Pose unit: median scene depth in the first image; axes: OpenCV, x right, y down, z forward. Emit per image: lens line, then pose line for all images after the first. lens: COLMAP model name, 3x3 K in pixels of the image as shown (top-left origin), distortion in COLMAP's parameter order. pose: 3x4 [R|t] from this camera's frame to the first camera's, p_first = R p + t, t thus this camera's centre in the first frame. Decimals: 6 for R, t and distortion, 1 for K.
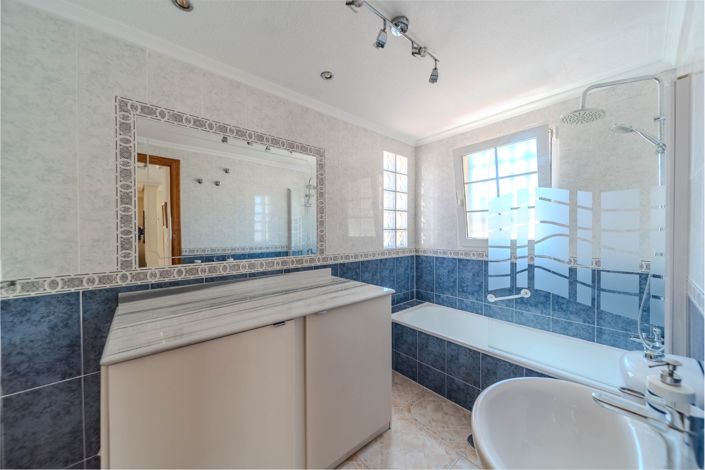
lens RADIAL K [[262.1, 0, 351.3], [0, 262.1, 235.0], [0, 0, 1]] dist [0.001074, 0.000178]
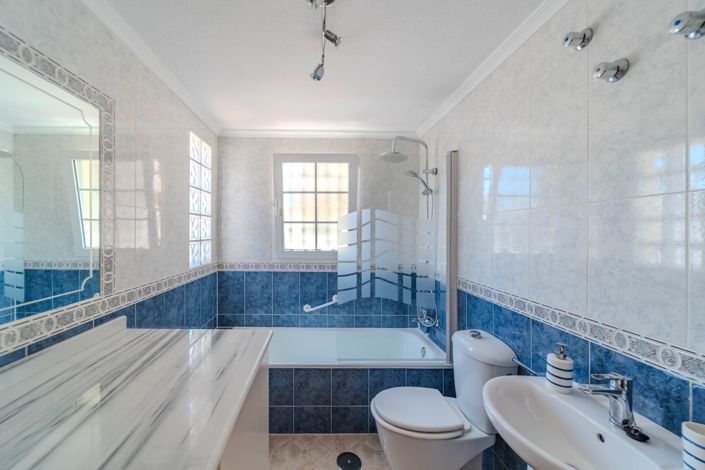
lens RADIAL K [[271.4, 0, 348.9], [0, 271.4, 235.9], [0, 0, 1]] dist [-0.000044, -0.000343]
pose [[0.624187, 0.007620, 0.781238, -0.231994], [-0.003484, 0.999970, -0.006970, -0.041124], [-0.781267, 0.001628, 0.624194, 0.259247]]
